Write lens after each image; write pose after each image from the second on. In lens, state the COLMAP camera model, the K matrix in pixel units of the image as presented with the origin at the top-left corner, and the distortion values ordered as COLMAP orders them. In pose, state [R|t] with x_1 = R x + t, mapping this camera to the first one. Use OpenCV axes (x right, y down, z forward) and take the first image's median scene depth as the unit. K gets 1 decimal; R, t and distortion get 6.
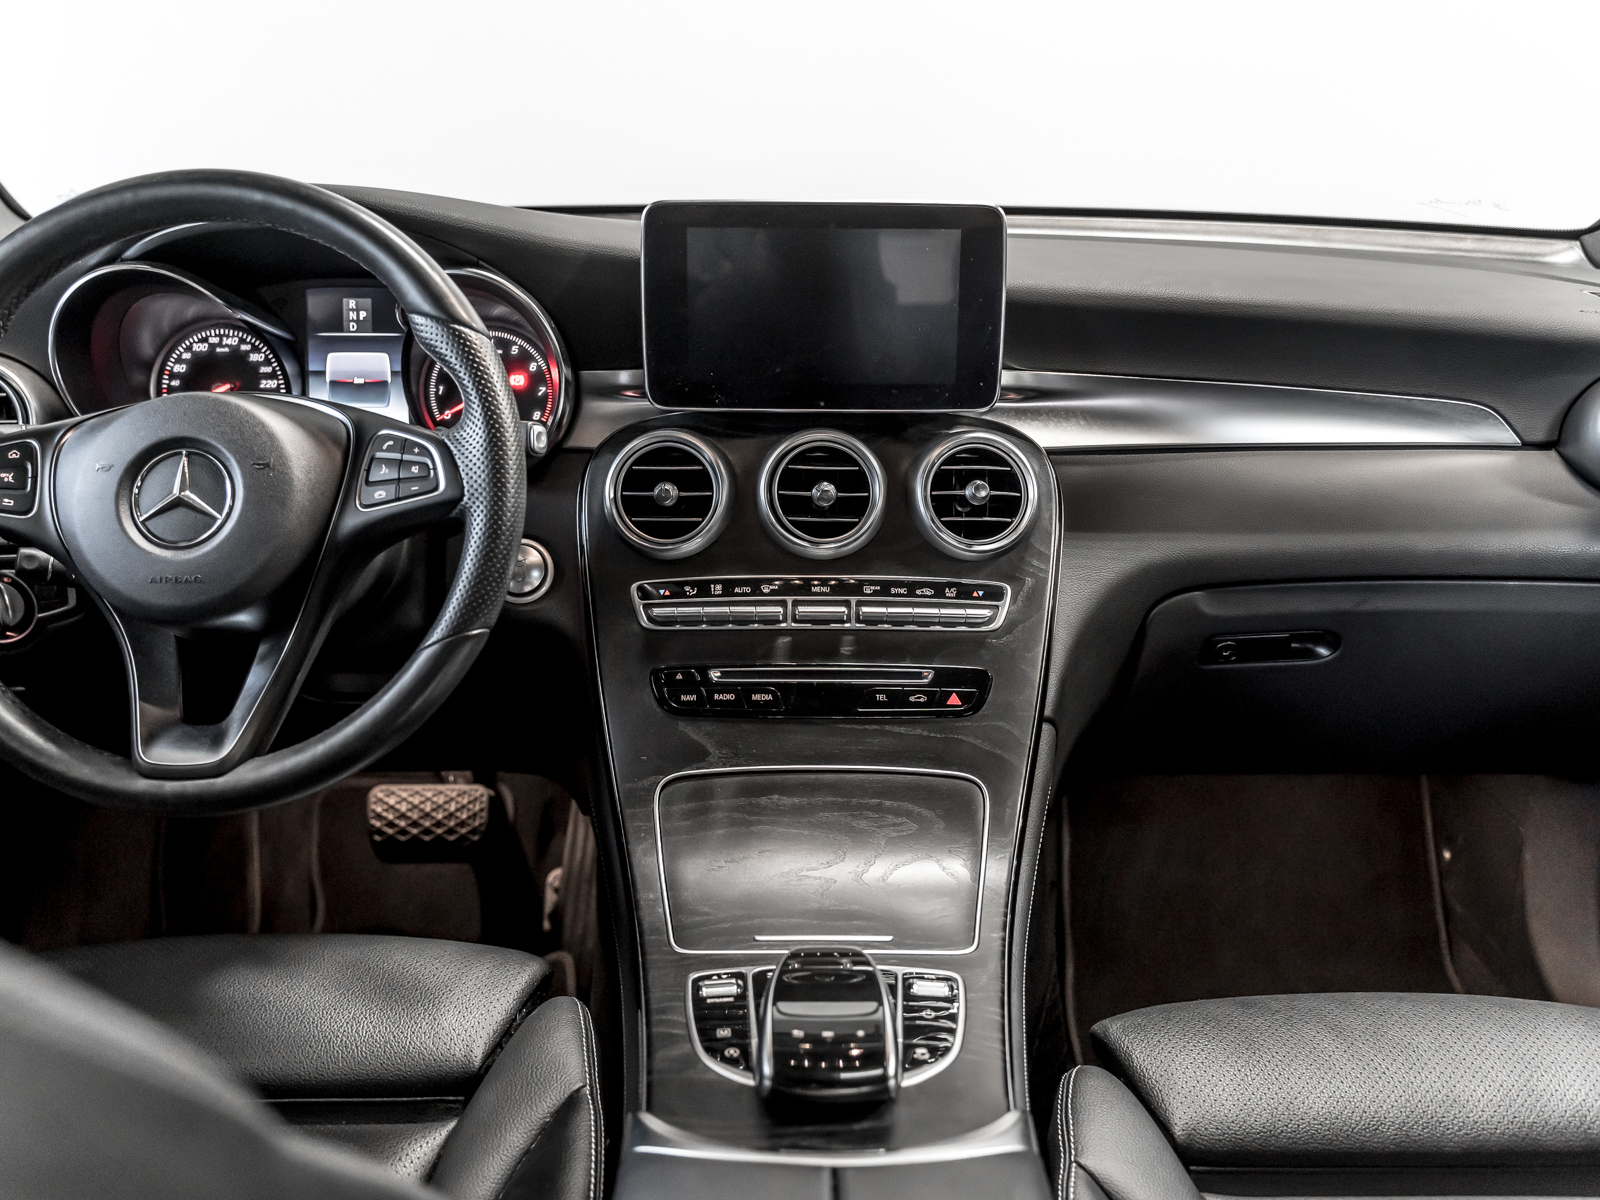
lens RADIAL K [[1381.3, 0, 800.0], [0, 1381.3, 600.0], [0, 0, 1]] dist [-0.003353, -0.003265]
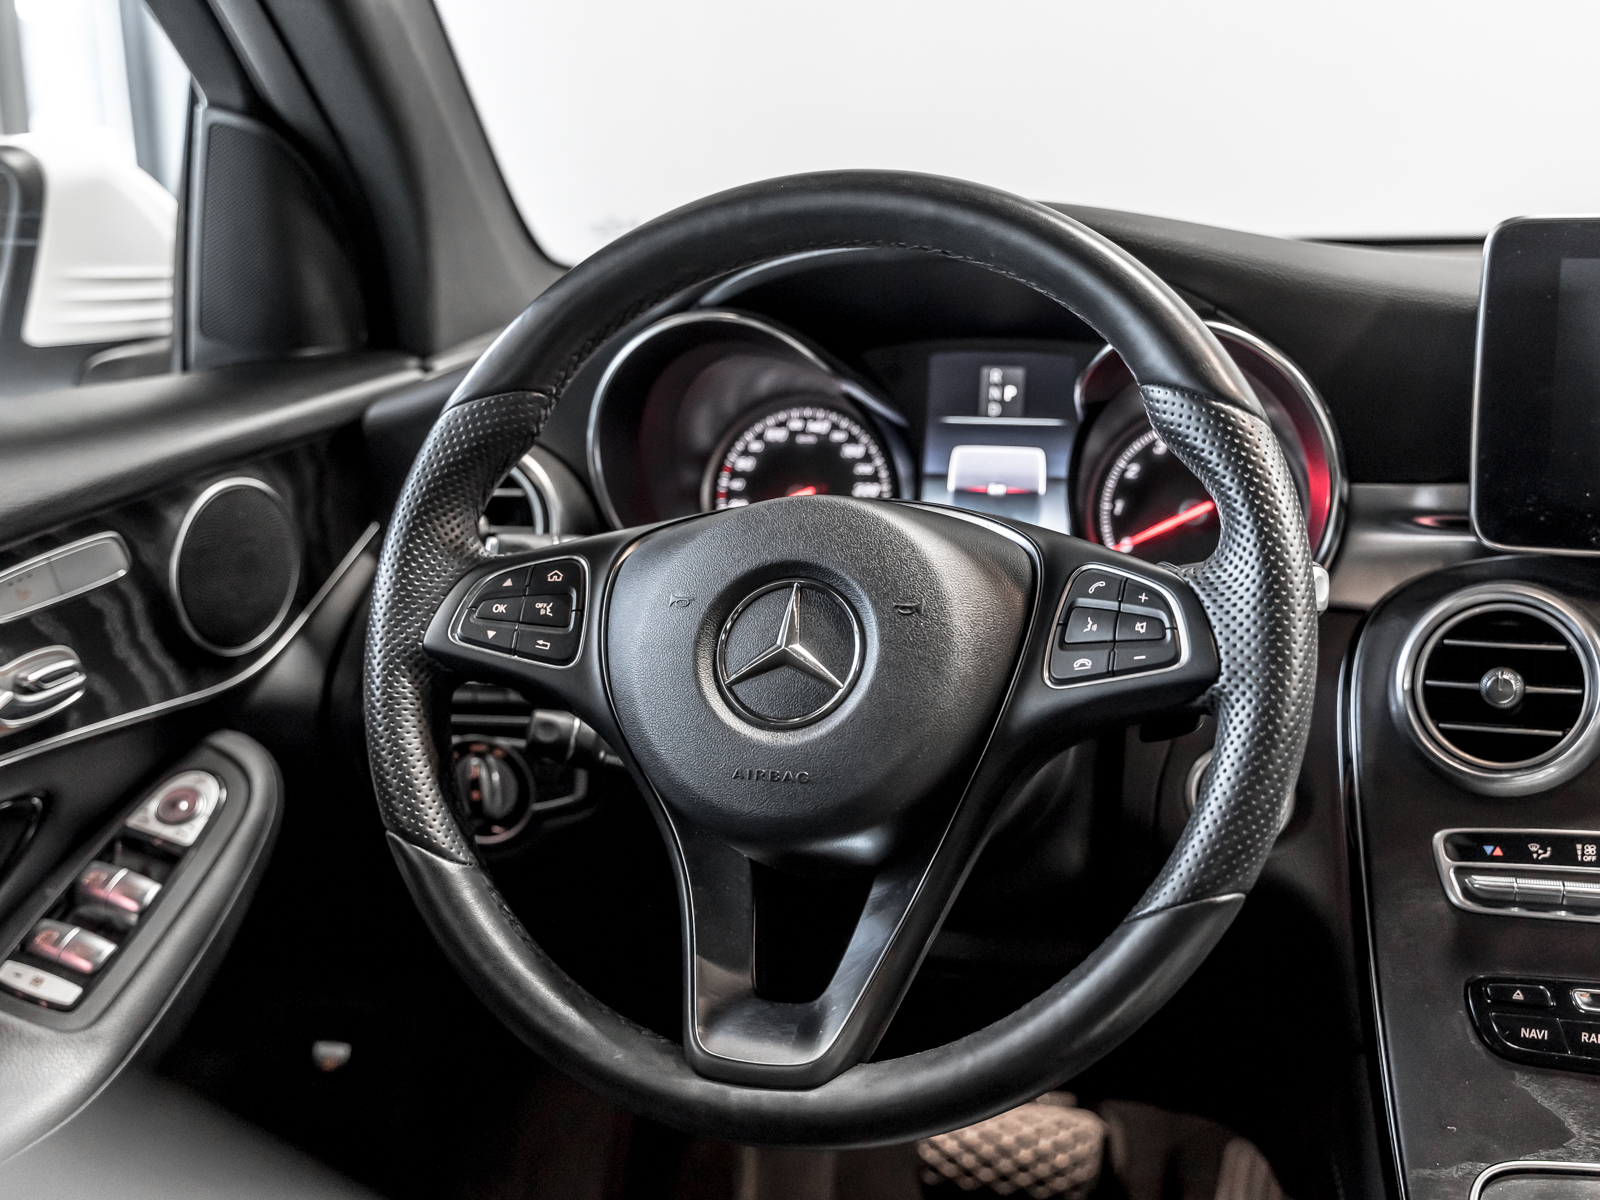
lens RADIAL K [[1924.5, 0, 800.0], [0, 1924.5, 600.0], [0, 0, 1]] dist [-0.007120, 0.006243]
pose [[0.954617, 0.046723, -0.294149, -0.158678], [-0.079127, 0.991913, -0.099237, -0.007393], [0.287134, 0.118009, 0.950594, 0.113639]]
